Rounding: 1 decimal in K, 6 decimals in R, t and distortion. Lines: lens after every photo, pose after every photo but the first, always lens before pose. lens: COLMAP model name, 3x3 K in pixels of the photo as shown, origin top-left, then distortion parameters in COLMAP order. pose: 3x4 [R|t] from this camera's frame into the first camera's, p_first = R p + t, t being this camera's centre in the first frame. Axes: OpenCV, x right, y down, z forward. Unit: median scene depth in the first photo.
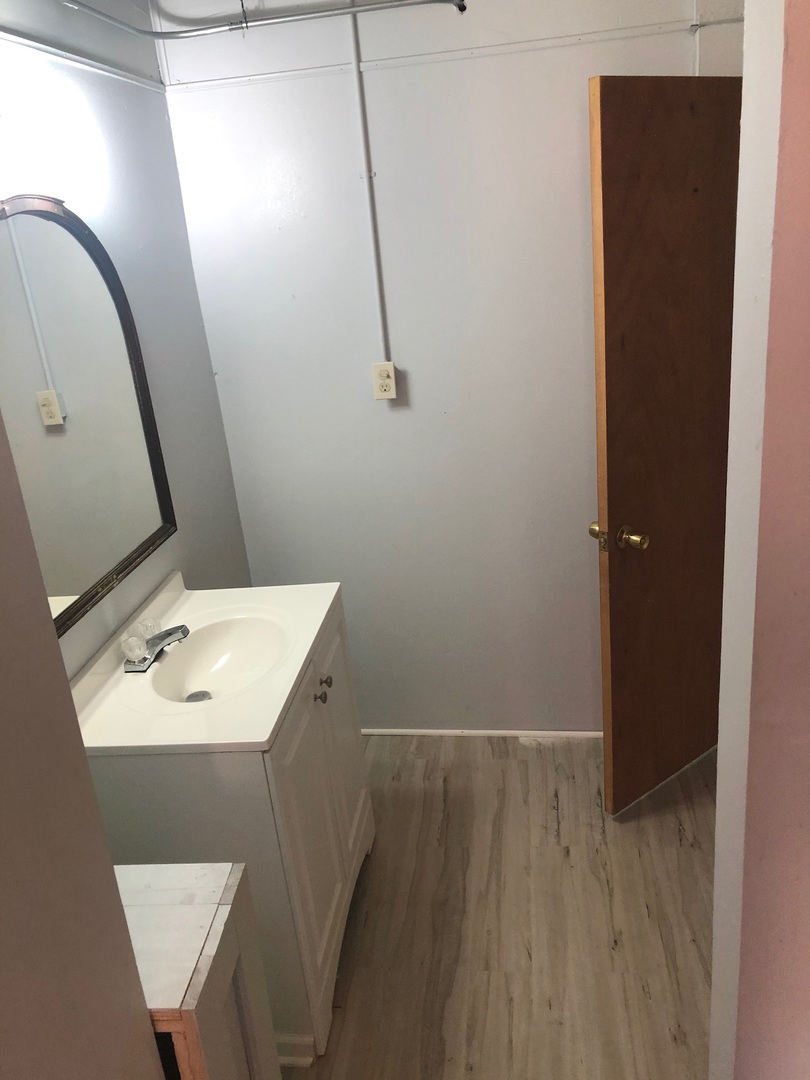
lens RADIAL K [[890.4, 0, 404.3], [0, 890.4, 539.8], [0, 0, 1]] dist [0.015084, 0.011972]
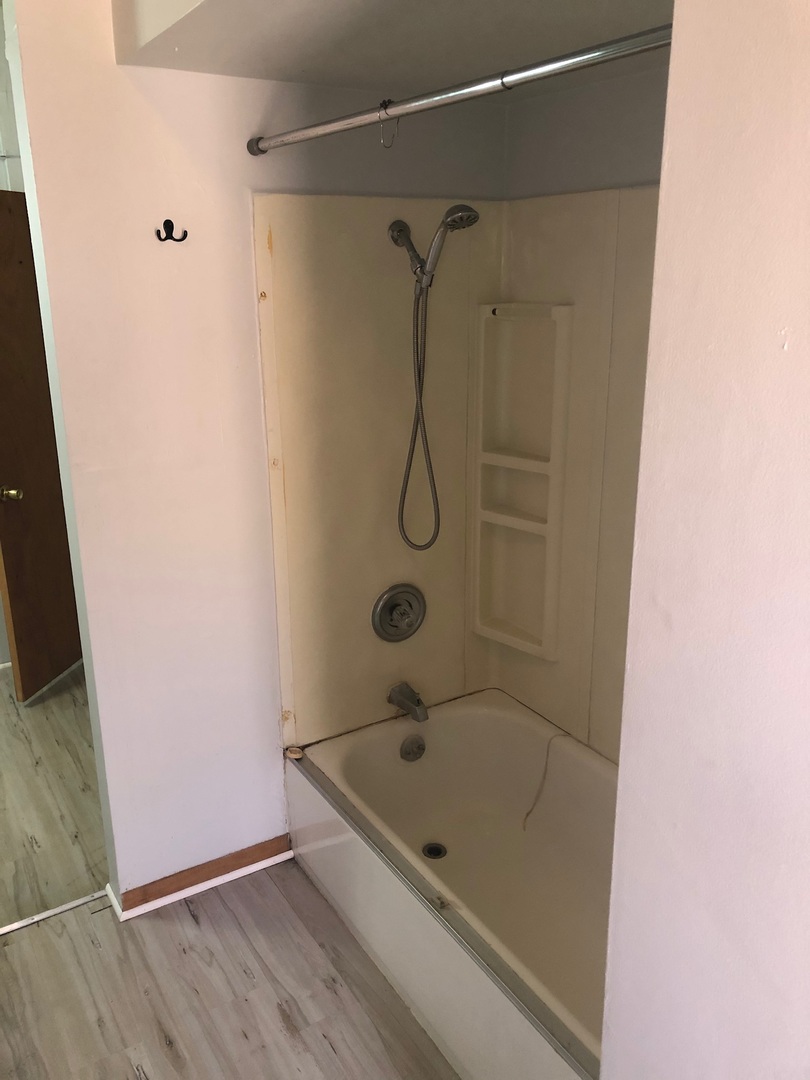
lens RADIAL K [[890.4, 0, 404.3], [0, 890.4, 540.6], [0, 0, 1]] dist [0.015084, 0.011972]
pose [[0.773913, -0.103365, 0.624799, -0.162708], [0.152211, 0.988030, -0.025081, 0.204848], [-0.614728, 0.114512, 0.780382, -0.512203]]
